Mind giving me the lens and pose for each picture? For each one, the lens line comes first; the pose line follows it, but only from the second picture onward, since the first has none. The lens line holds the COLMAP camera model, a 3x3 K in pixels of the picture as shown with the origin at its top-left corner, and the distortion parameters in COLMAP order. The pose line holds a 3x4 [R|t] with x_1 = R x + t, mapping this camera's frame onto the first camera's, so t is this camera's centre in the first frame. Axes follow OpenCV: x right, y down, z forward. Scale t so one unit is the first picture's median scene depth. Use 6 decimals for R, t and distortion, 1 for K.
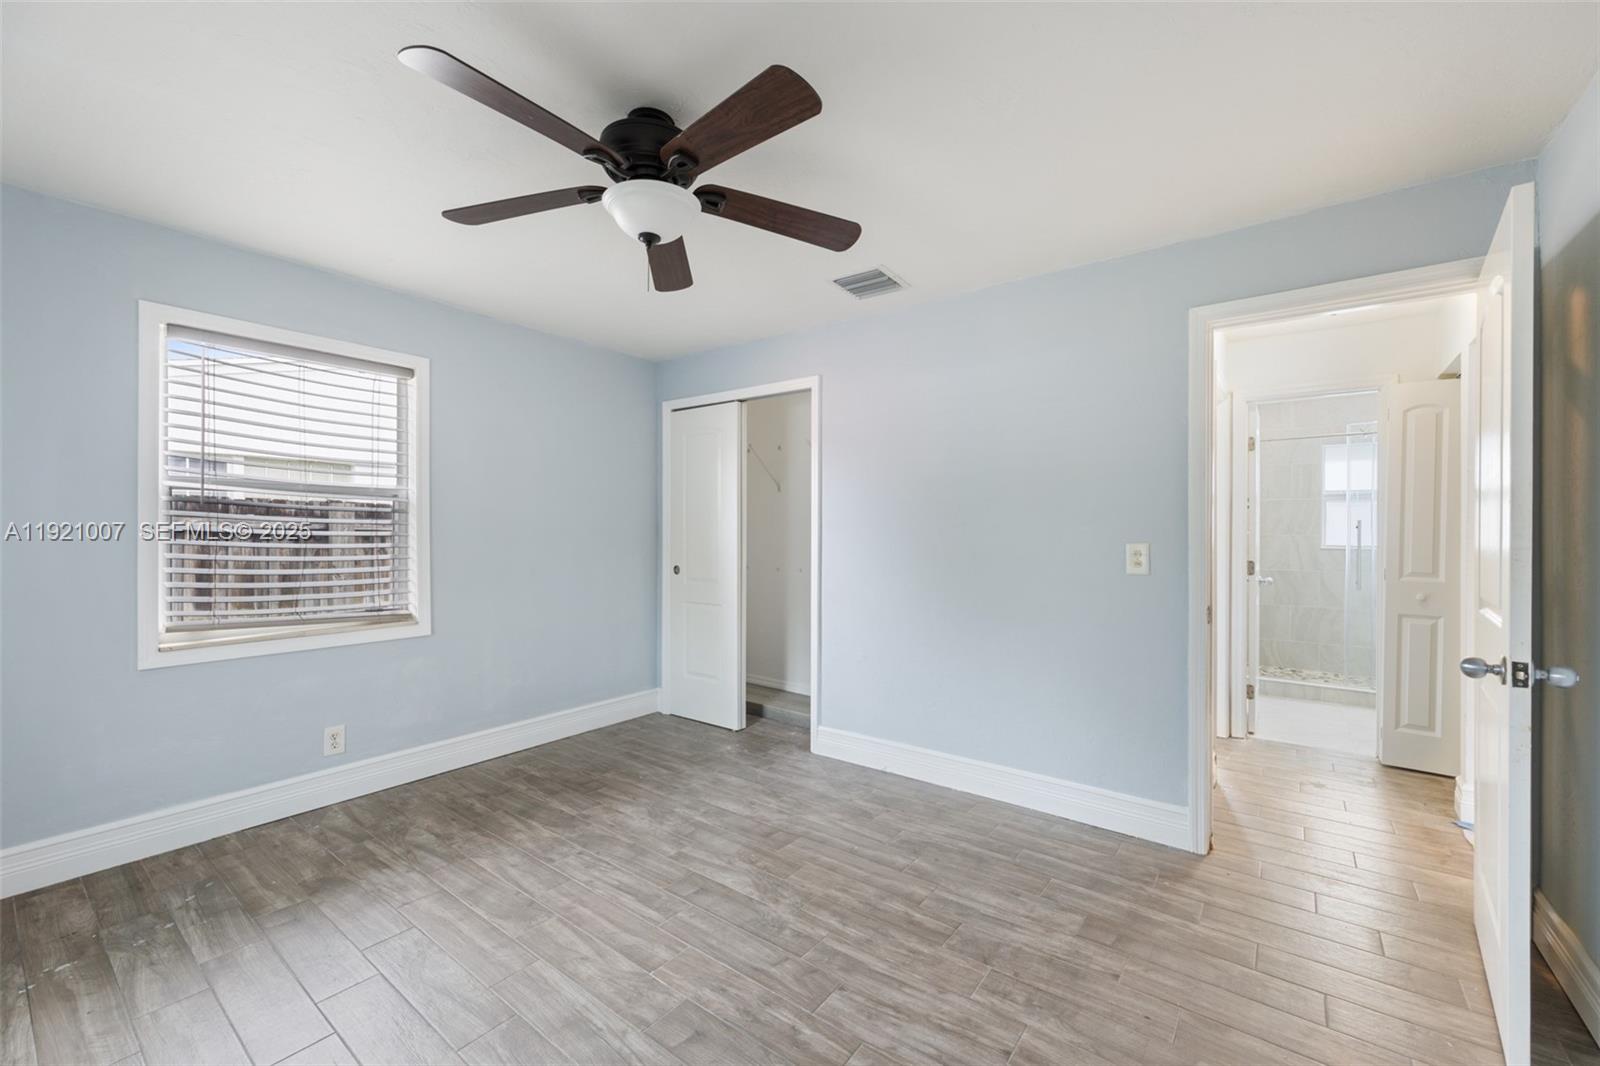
lens RADIAL K [[655.6, 0, 798.6], [0, 655.6, 536.2], [0, 0, 1]] dist [0.001029, 0.000291]
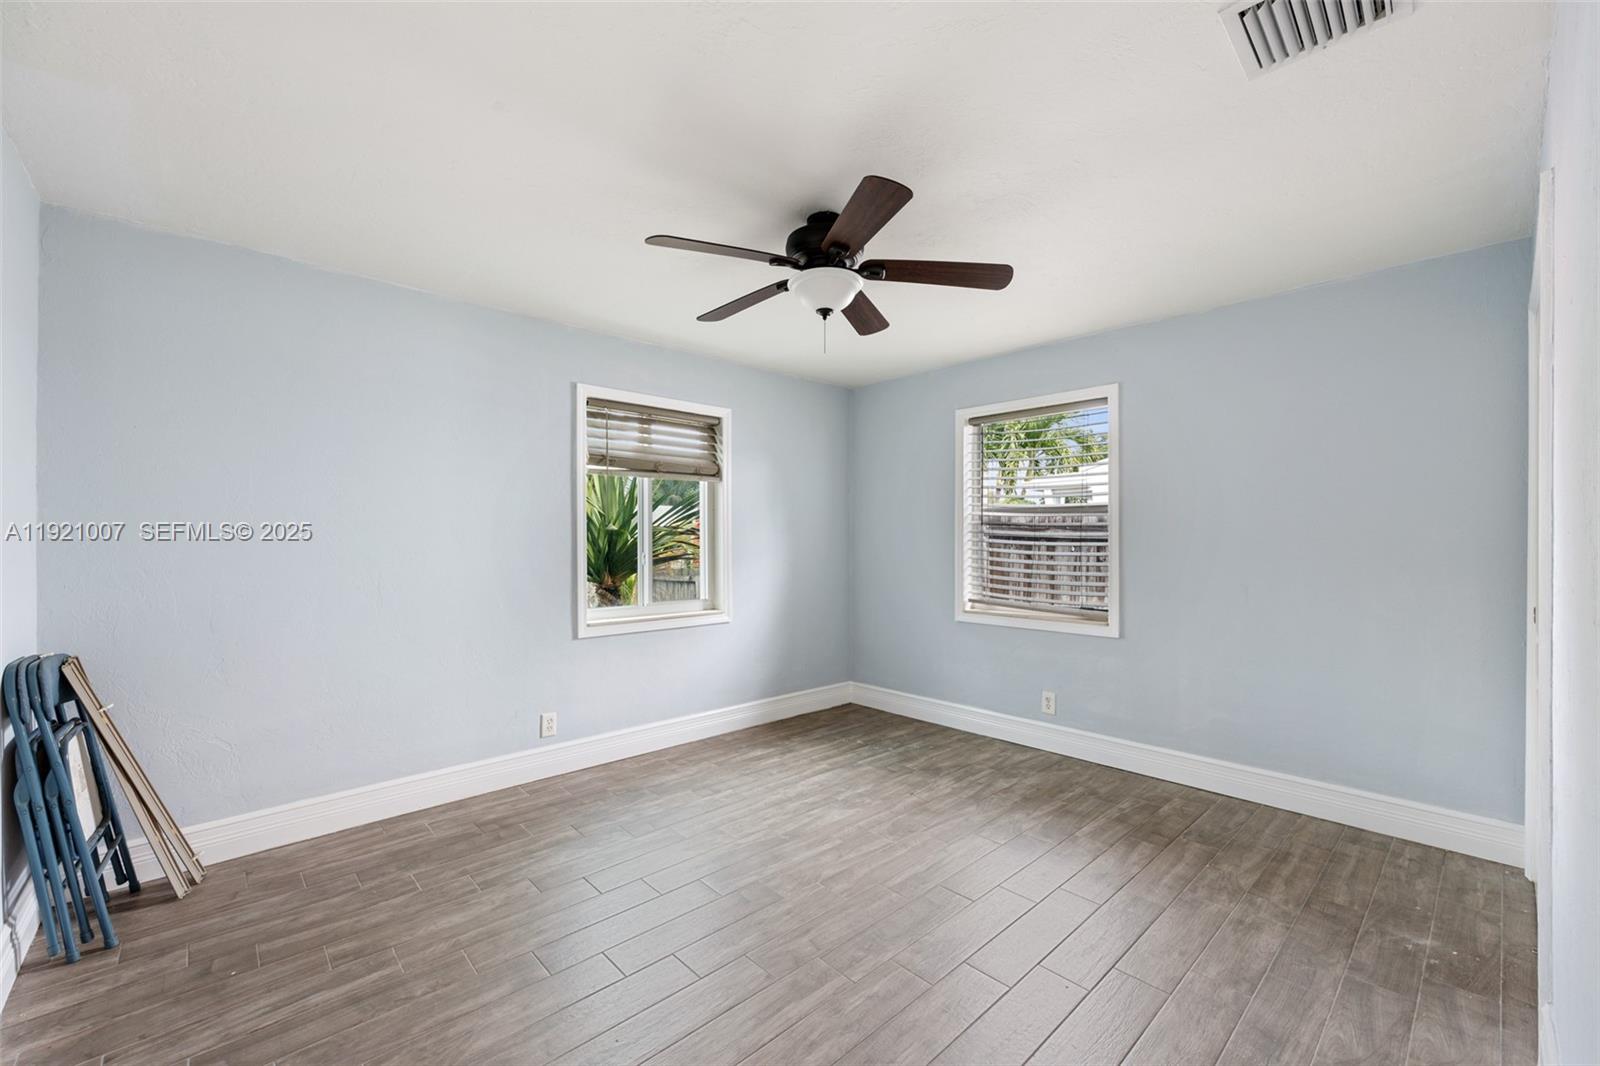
lens RADIAL K [[655.6, 0, 798.6], [0, 655.6, 536.2], [0, 0, 1]] dist [0.001029, 0.000291]
pose [[-0.189632, -0.012363, -0.981777, 0.700292], [-0.007723, 0.999909, -0.011100, -0.000206], [0.981825, 0.005477, -0.189710, 0.798337]]
